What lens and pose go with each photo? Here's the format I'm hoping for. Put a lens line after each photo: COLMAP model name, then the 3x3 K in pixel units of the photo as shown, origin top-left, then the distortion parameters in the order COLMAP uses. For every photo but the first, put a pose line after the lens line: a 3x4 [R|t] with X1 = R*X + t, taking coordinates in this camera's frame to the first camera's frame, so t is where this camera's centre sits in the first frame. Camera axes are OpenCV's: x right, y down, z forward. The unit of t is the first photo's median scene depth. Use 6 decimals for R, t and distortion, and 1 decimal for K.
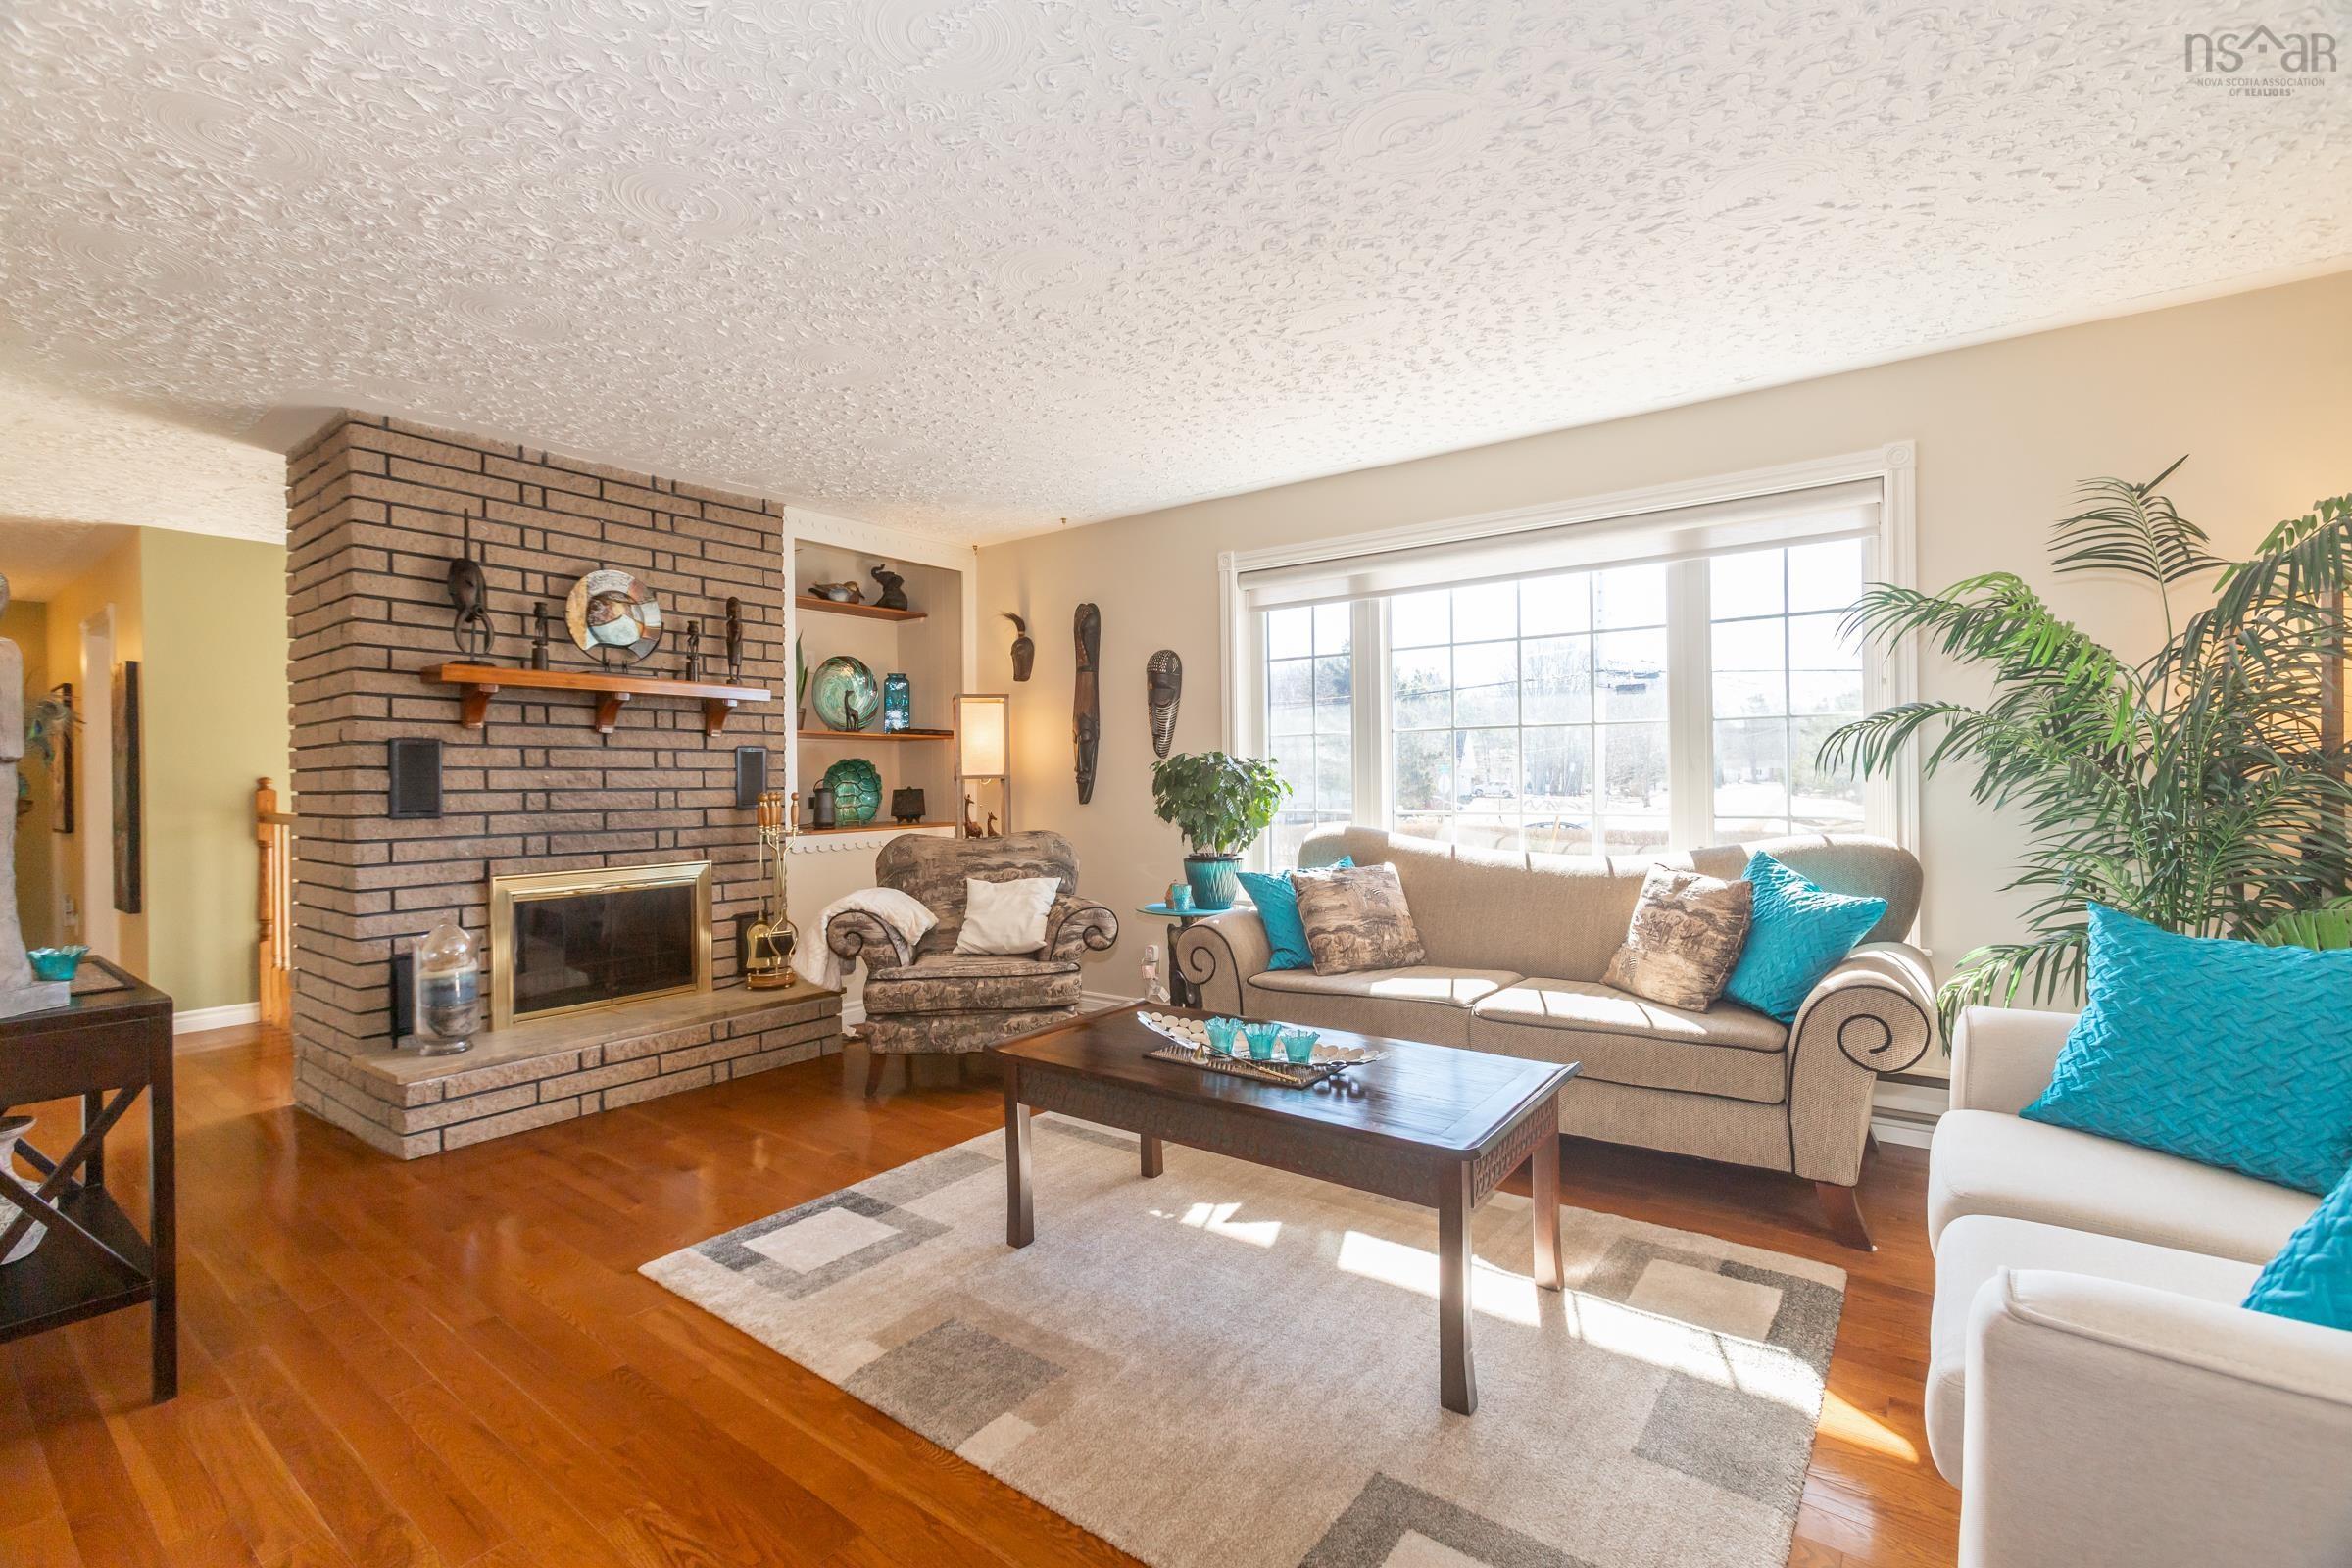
lens RADIAL K [[1036.5, 0, 1176.0], [0, 1036.5, 784.0], [0, 0, 1]] dist [-0.009774, 0.000137]
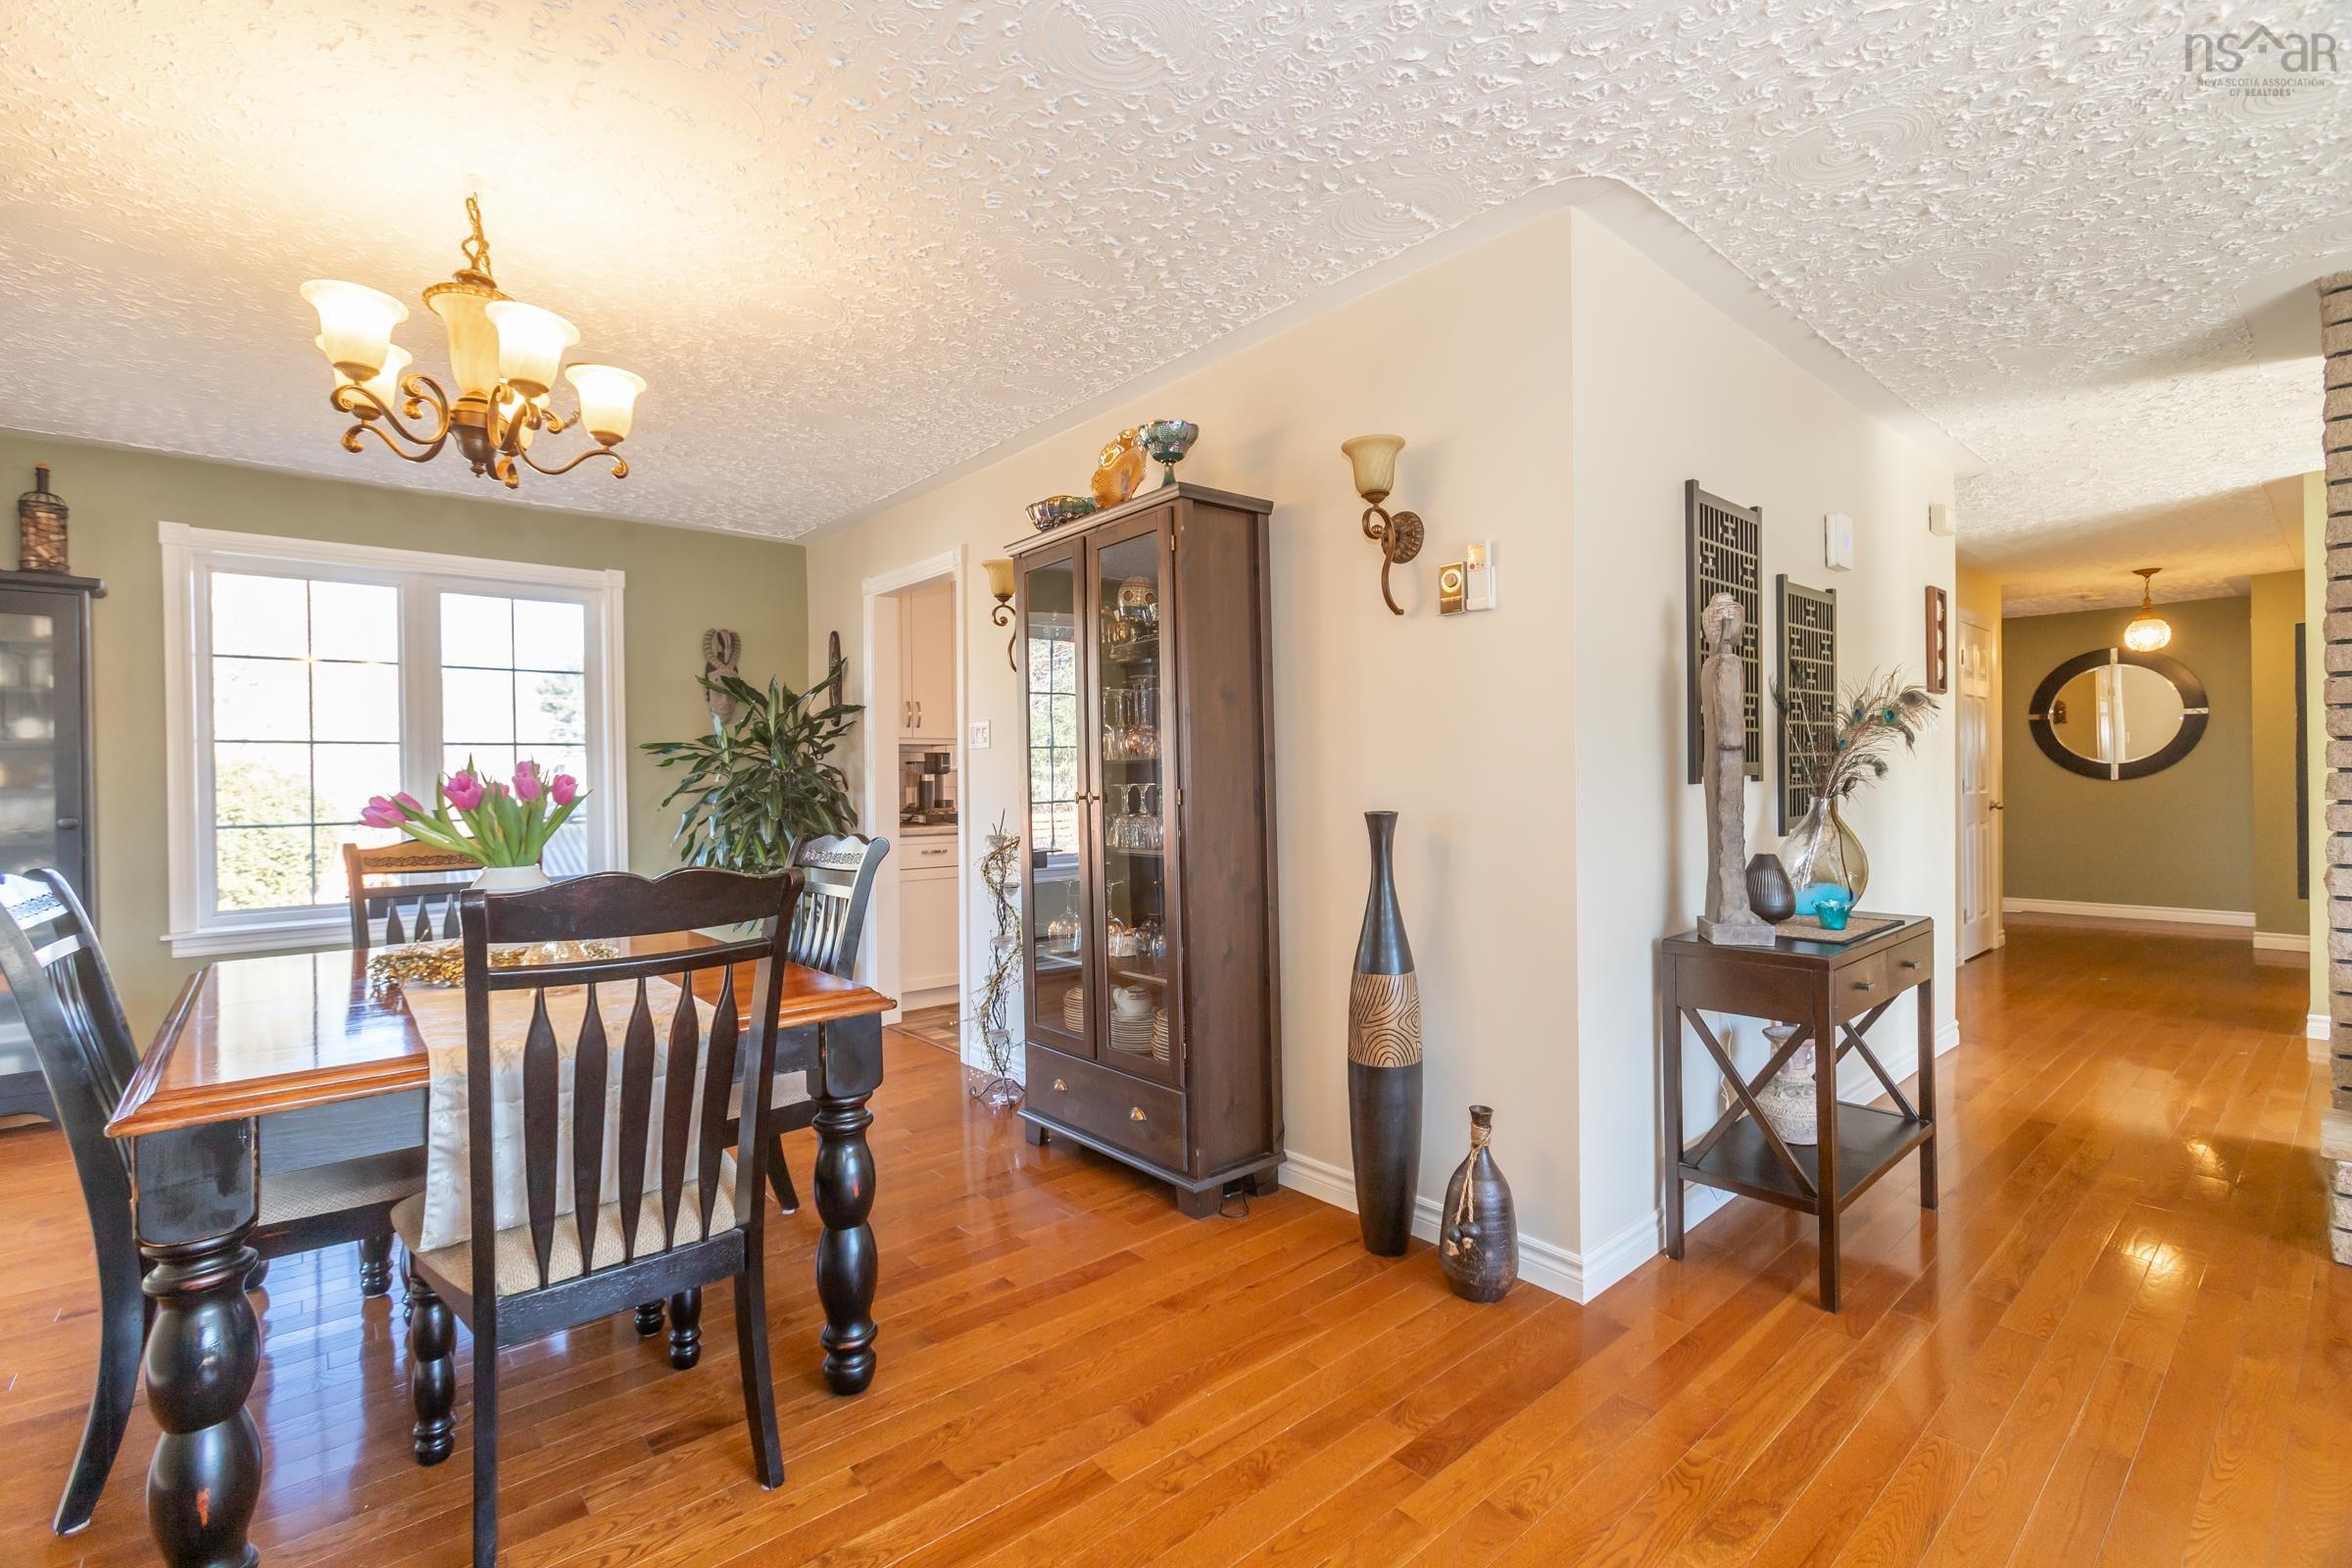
lens RADIAL K [[1036.5, 0, 1176.0], [0, 1036.5, 784.0], [0, 0, 1]] dist [-0.009774, 0.000137]
pose [[-0.241790, 0.019832, -0.970126, 0.224207], [0.011238, 0.999781, 0.017638, -0.005903], [0.970264, -0.006637, -0.241960, 0.455914]]
